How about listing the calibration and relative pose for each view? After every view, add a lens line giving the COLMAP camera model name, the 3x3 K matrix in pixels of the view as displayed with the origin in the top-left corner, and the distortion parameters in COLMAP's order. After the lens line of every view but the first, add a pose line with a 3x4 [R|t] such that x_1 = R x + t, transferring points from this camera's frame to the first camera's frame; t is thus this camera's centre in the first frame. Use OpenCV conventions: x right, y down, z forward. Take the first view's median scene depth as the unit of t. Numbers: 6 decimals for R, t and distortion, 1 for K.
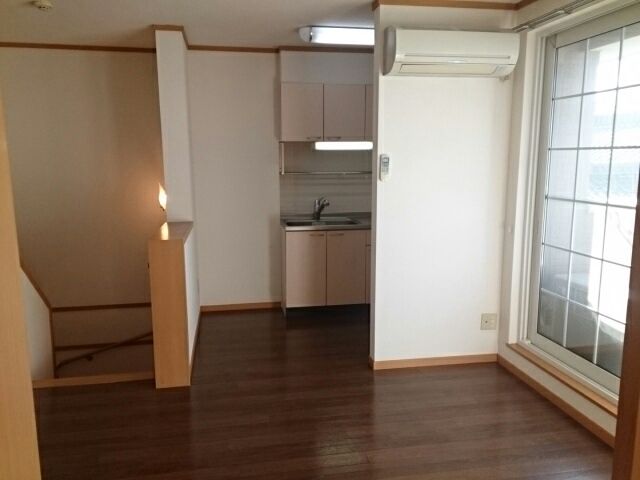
lens RADIAL K [[516.3, 0, 320.0], [0, 516.3, 240.0], [0, 0, 1]] dist [0.048384, -0.006169]
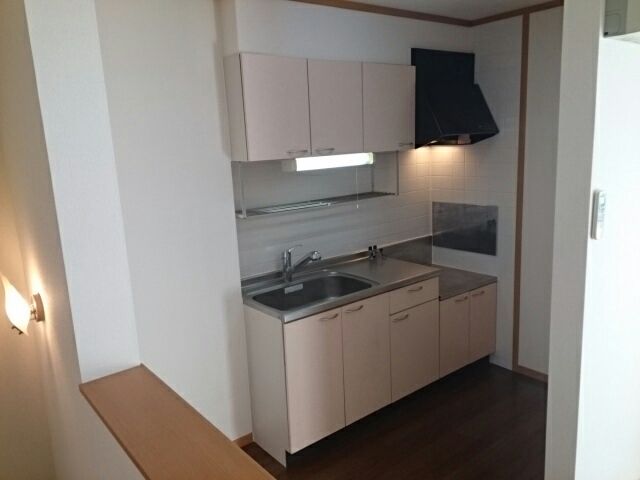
lens RADIAL K [[516.3, 0, 320.0], [0, 516.3, 240.0], [0, 0, 1]] dist [0.048384, -0.006169]
pose [[0.873732, -0.129871, 0.468749, -0.272866], [0.118529, 0.991494, 0.053766, -0.127075], [-0.471744, 0.008583, 0.881694, 0.475828]]
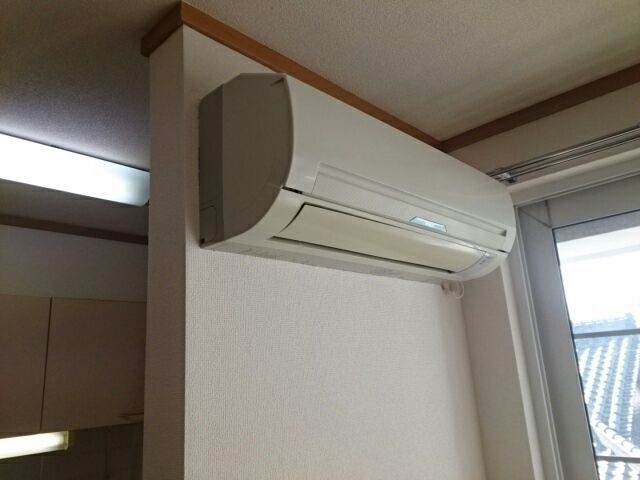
lens RADIAL K [[516.3, 0, 320.0], [0, 516.3, 240.0], [0, 0, 1]] dist [0.048384, -0.006169]
pose [[0.804464, 0.104066, 0.584815, 0.007798], [0.151849, 0.915792, -0.371843, -0.146057], [-0.574265, 0.387938, 0.720919, 0.535235]]
